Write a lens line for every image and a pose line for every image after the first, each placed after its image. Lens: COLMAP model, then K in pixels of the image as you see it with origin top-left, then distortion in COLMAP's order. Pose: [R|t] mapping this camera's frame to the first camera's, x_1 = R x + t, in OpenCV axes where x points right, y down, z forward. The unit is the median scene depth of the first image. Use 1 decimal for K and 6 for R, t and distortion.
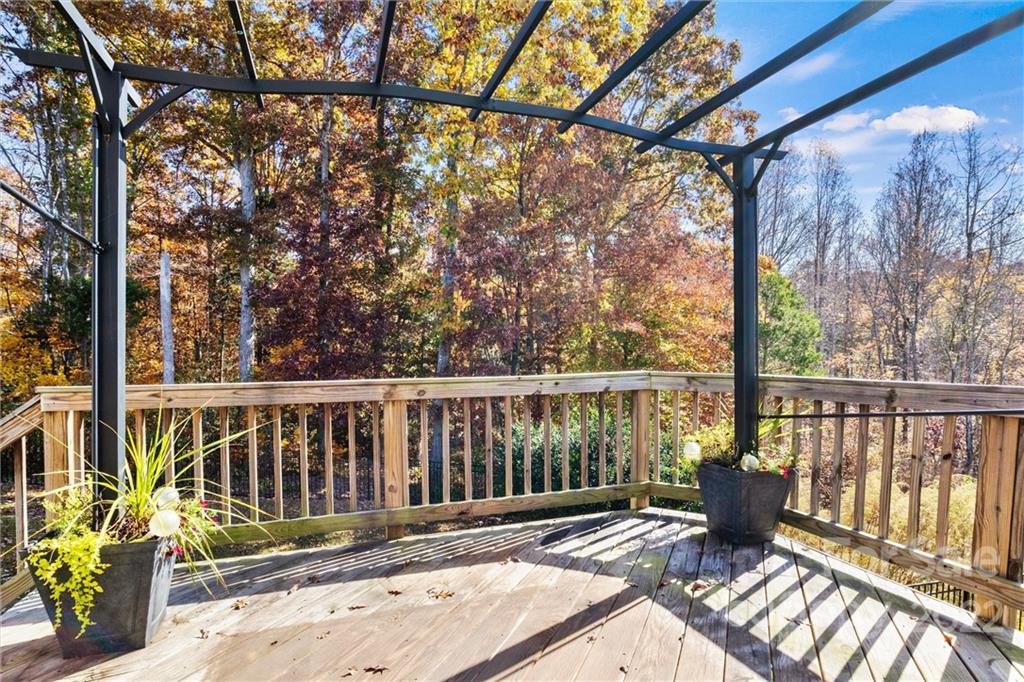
lens RADIAL K [[512.4, 0, 512.0], [0, 512.4, 341.0], [0, 0, 1]] dist [-0.002701, -0.000802]
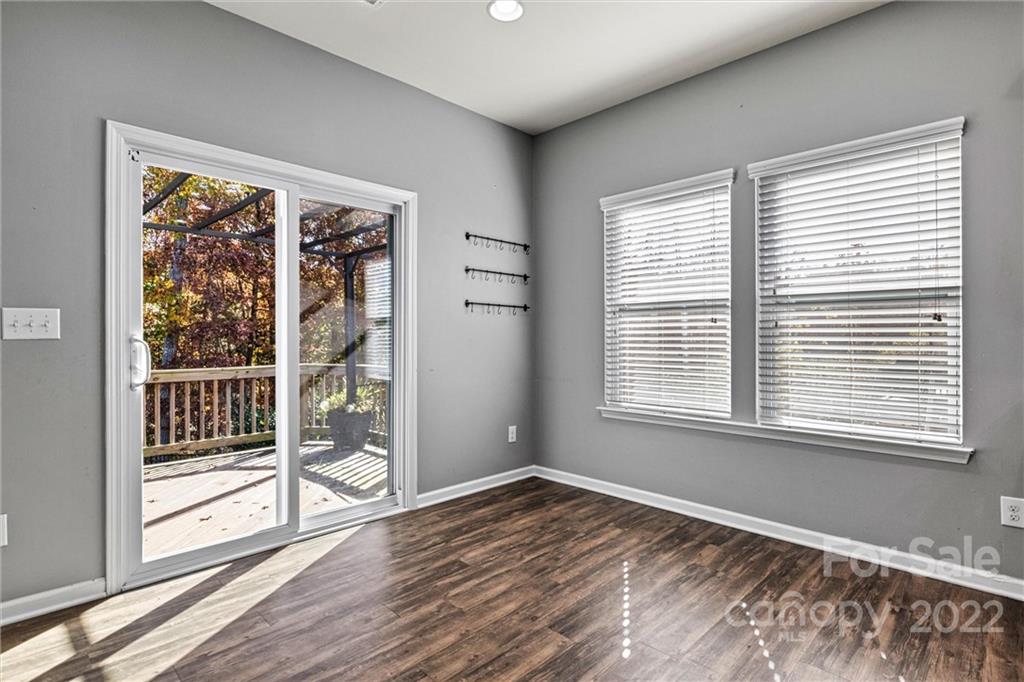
lens RADIAL K [[512.4, 0, 512.0], [0, 512.4, 341.0], [0, 0, 1]] dist [-0.002701, -0.000802]
pose [[0.898793, 0.001262, 0.438372, 0.125114], [-0.011644, 0.999712, 0.020994, -0.064049], [-0.438219, -0.023974, 0.898548, -0.899848]]
